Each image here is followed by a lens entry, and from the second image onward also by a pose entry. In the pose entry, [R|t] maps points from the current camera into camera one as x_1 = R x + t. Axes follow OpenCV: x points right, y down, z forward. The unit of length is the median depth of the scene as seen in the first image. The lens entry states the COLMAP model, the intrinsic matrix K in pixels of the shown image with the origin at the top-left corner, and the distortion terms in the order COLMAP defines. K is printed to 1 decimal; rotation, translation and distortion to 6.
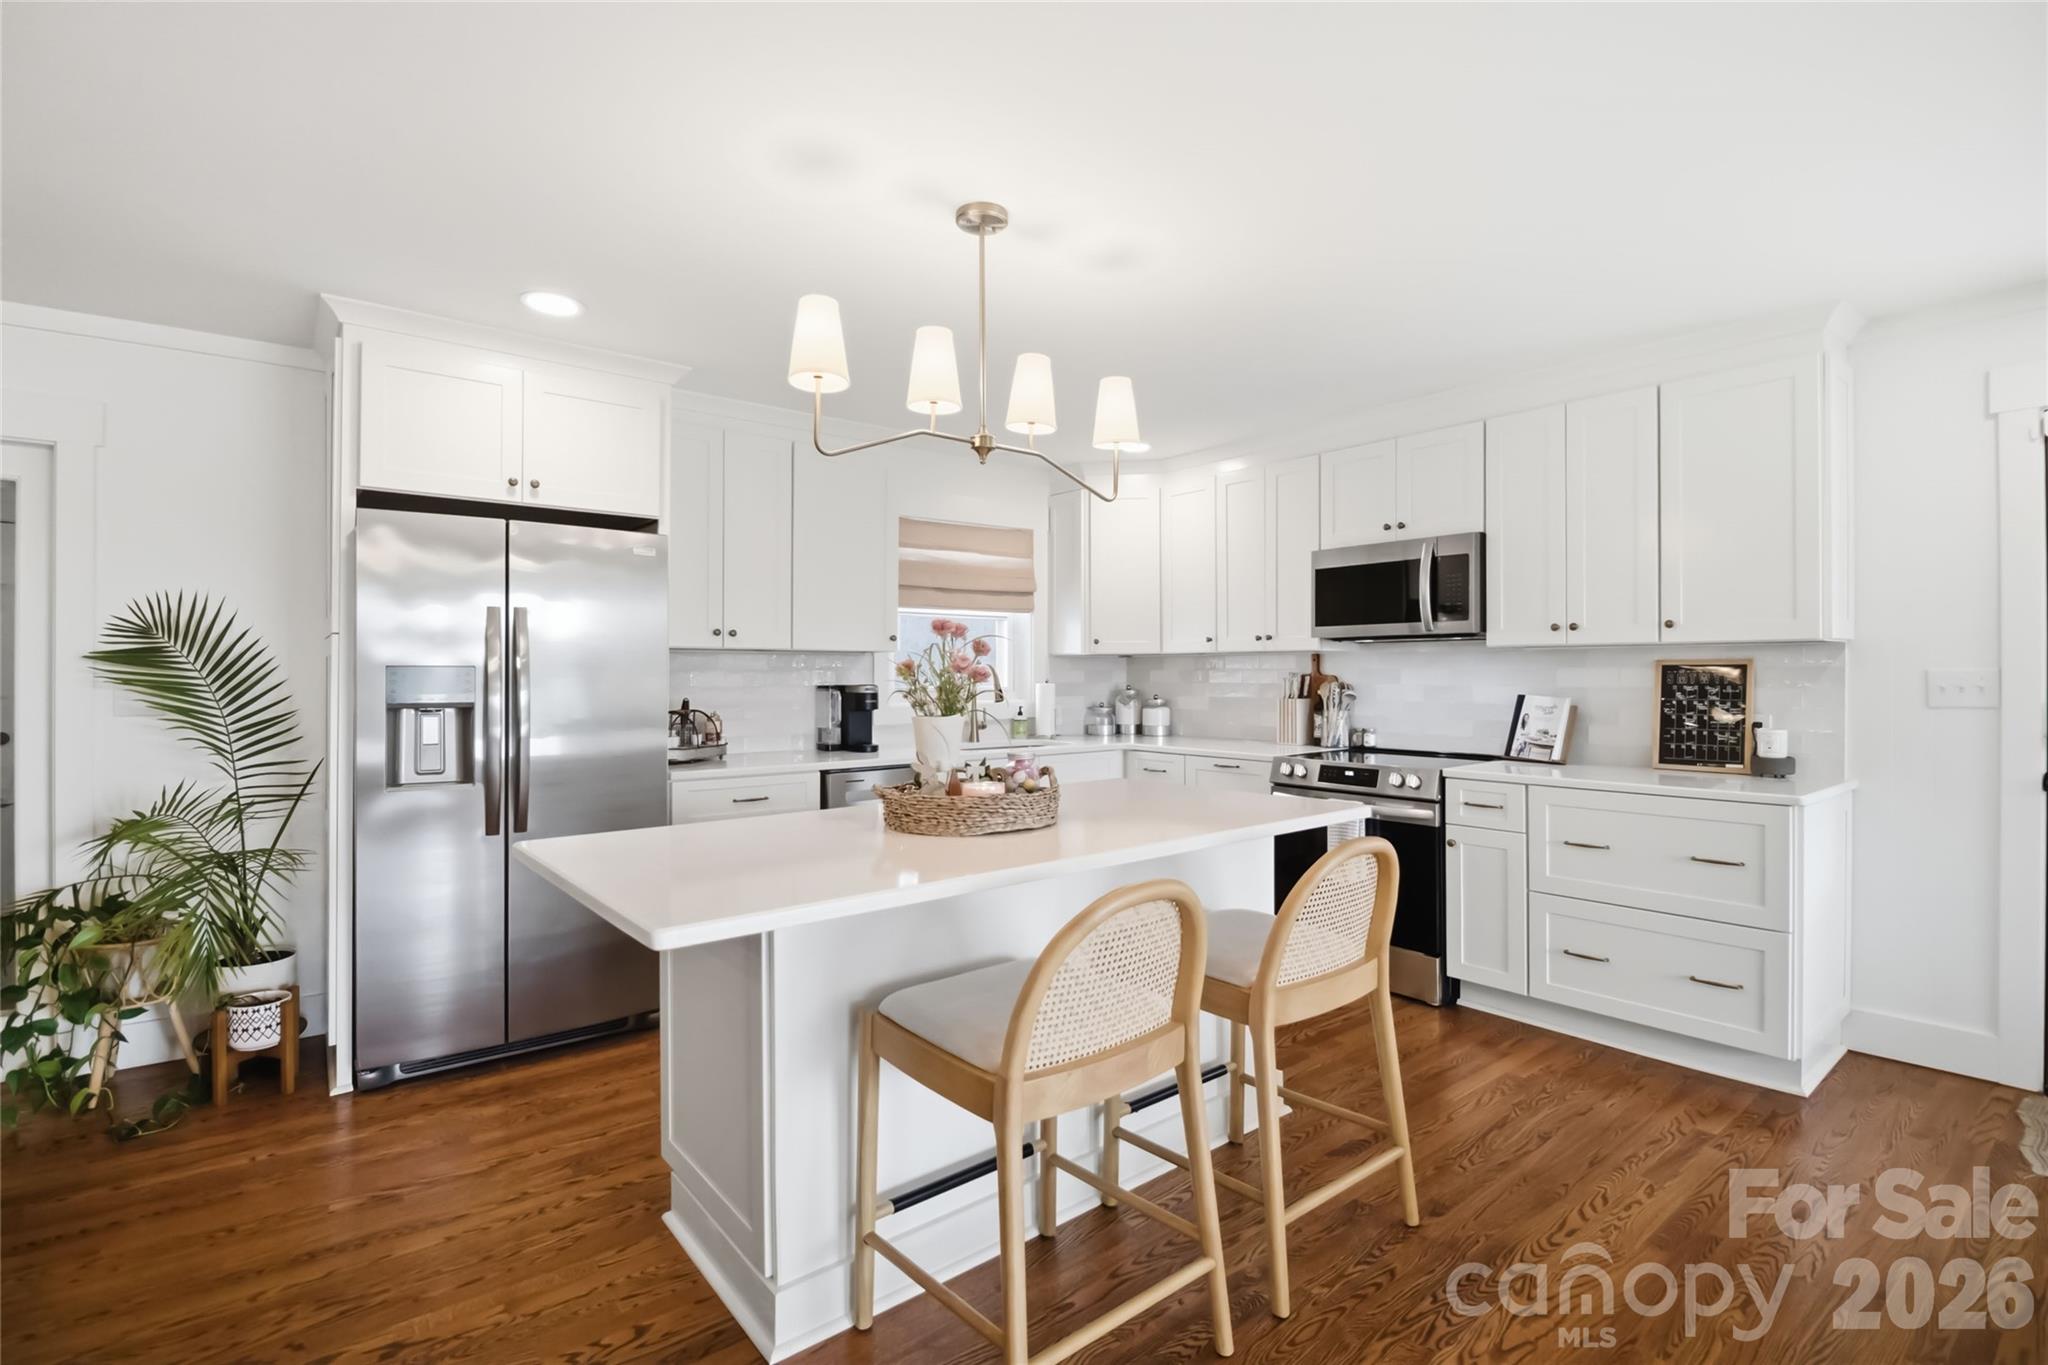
lens RADIAL K [[961.2, 0, 1028.6], [0, 961.2, 676.6], [0, 0, 1]] dist [-0.011677, -0.006975]
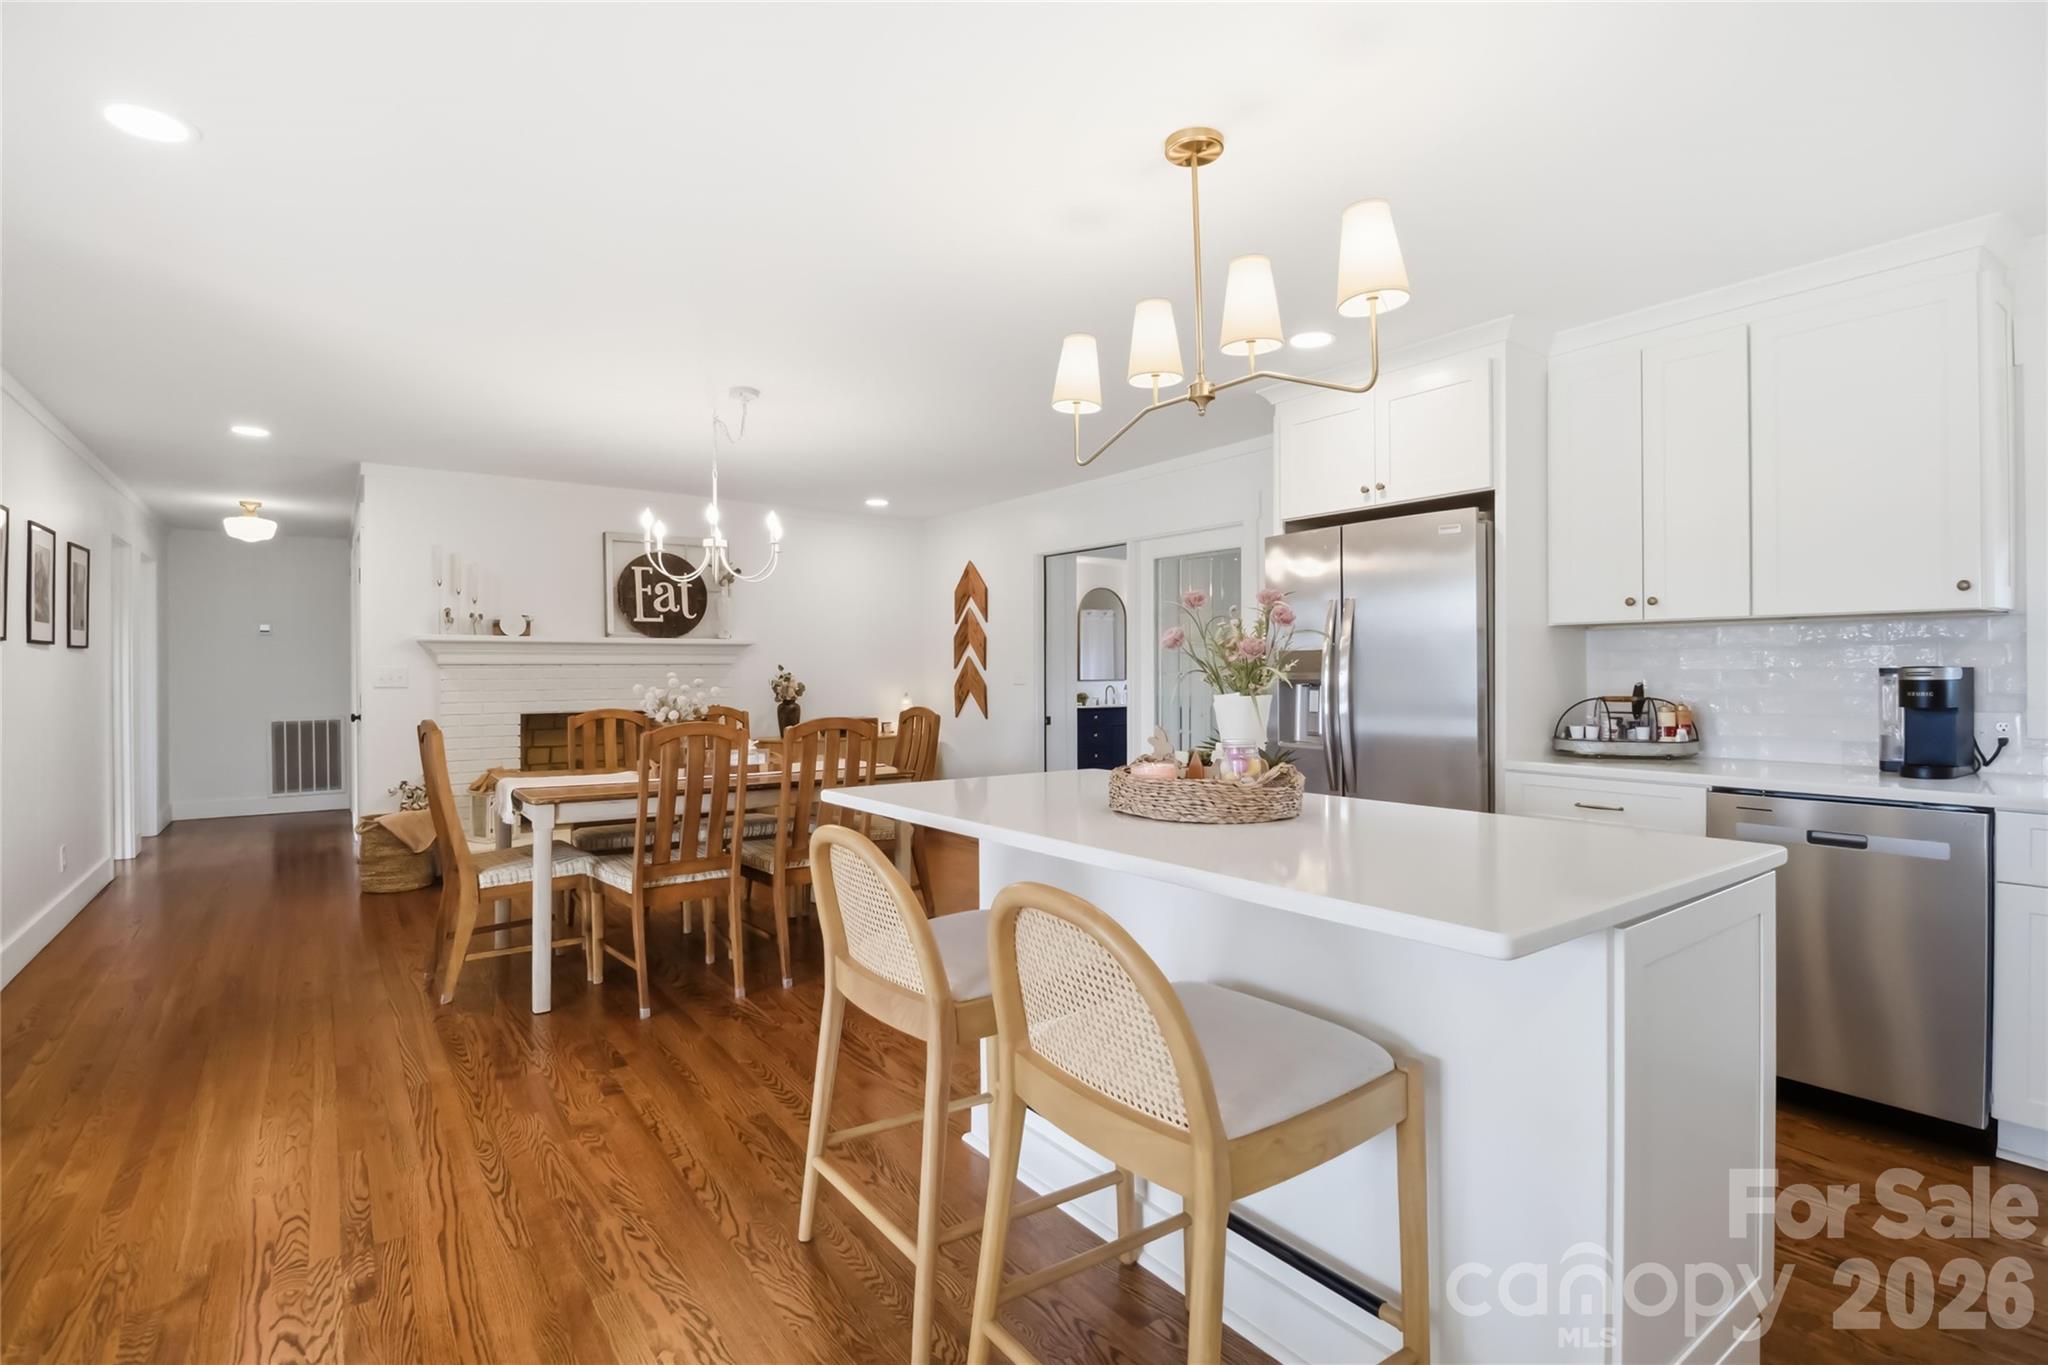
lens RADIAL K [[961.2, 0, 1030.9], [0, 961.2, 673.2], [0, 0, 1]] dist [-0.011677, -0.006975]
pose [[-0.050180, -0.001116, -0.998740, 0.686006], [0.000464, 0.999999, -0.001140, 0.019520], [0.998740, -0.000521, -0.050180, 0.712048]]
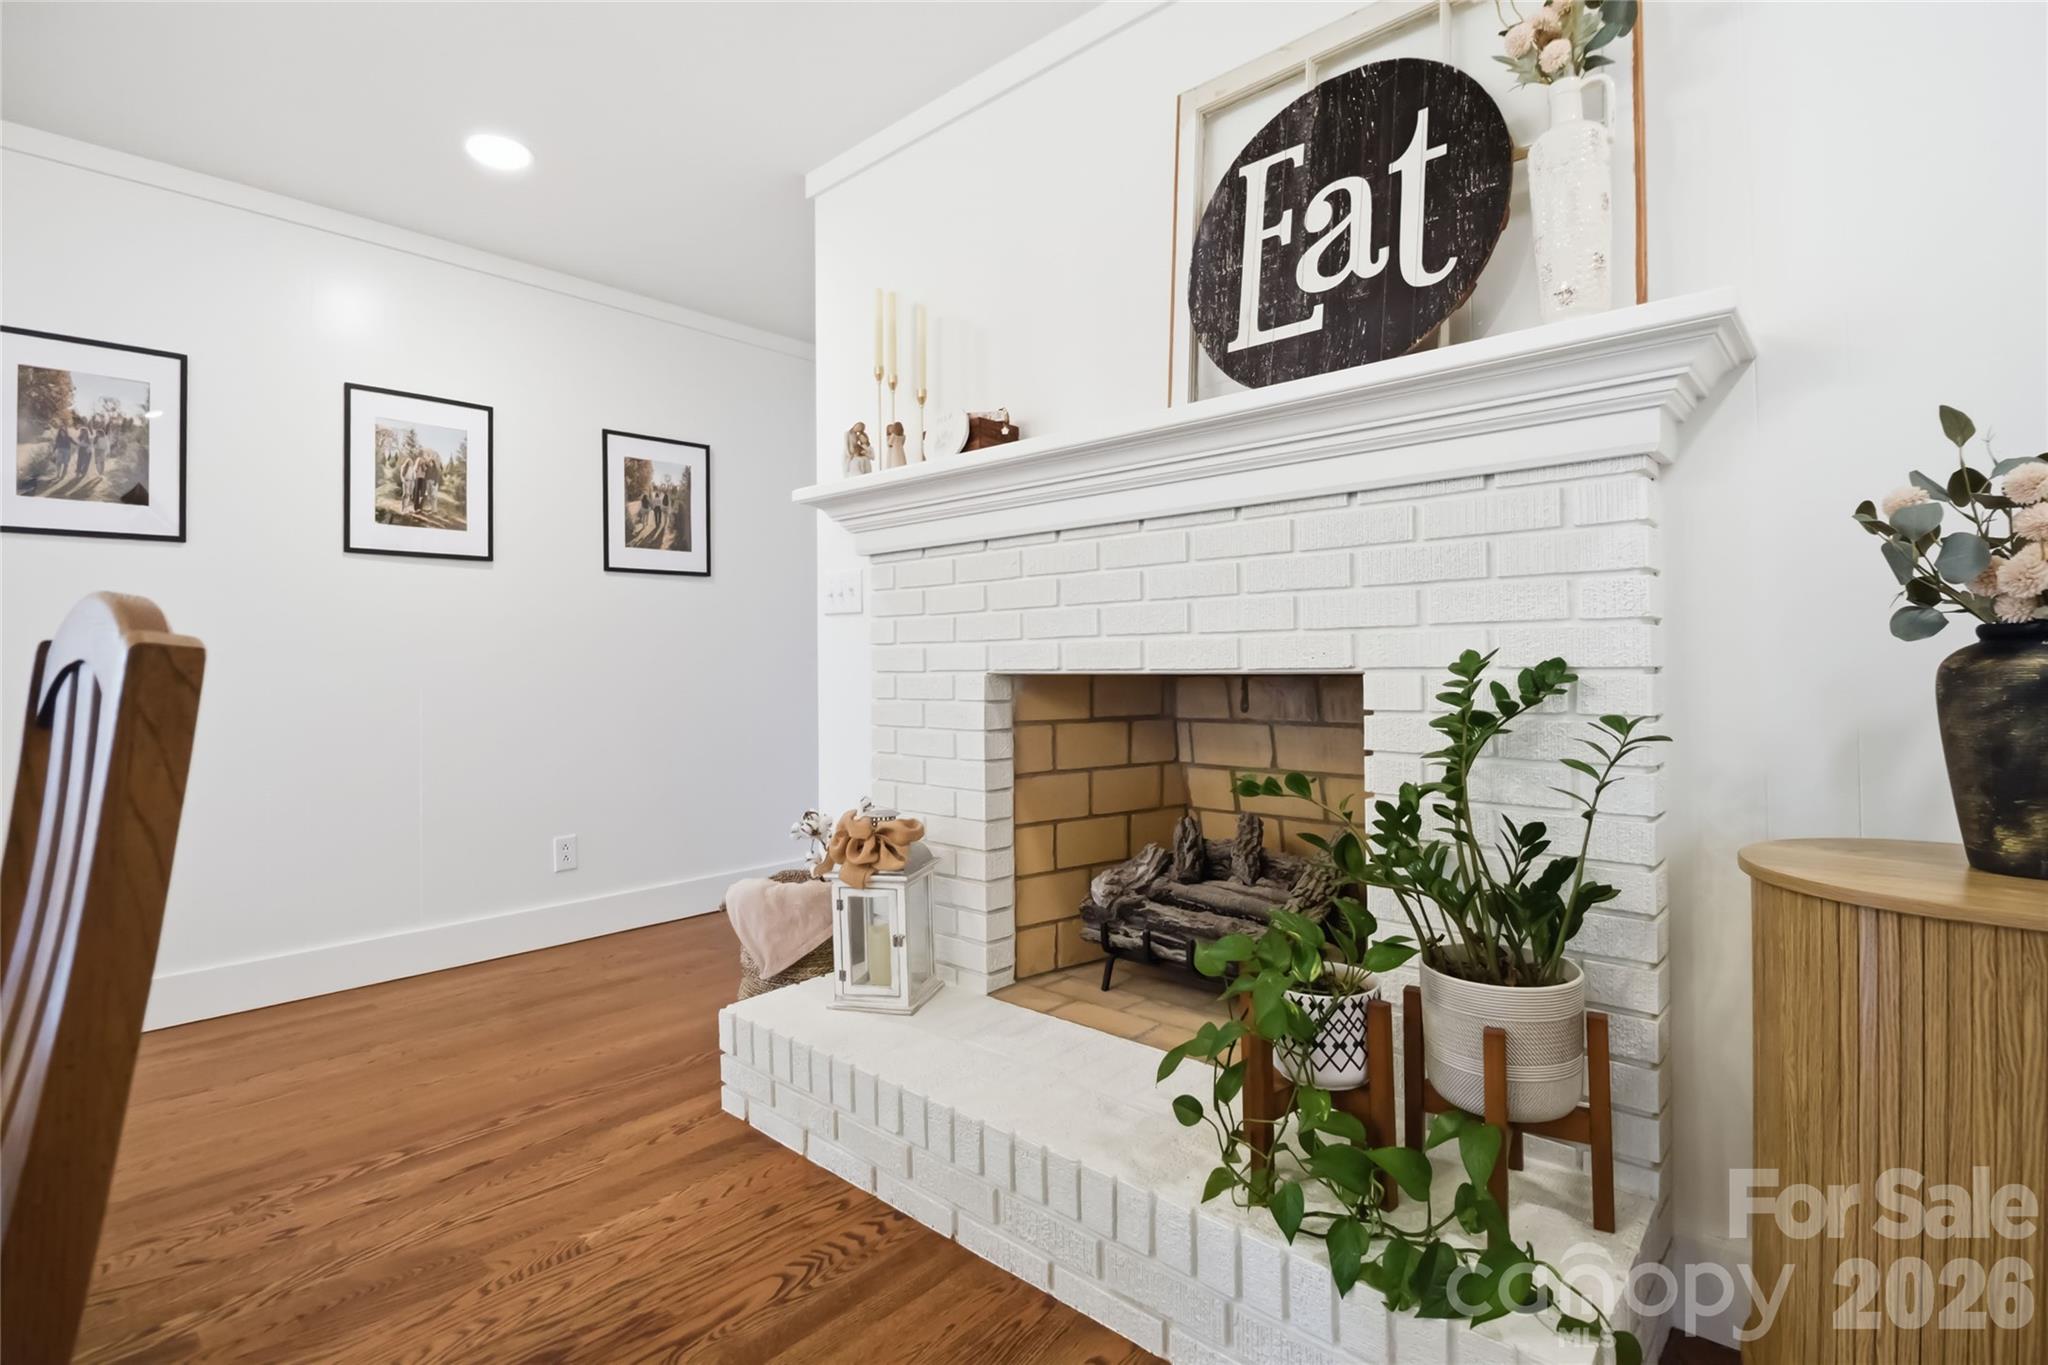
lens RADIAL K [[961.2, 0, 1052.7], [0, 961.2, 652.0], [0, 0, 1]] dist [-0.011677, -0.006975]
pose [[-0.986411, 0.005585, -0.164201, -1.234657], [0.006936, 0.999947, -0.007657, 0.093870], [0.164149, -0.008692, -0.986397, 0.286483]]
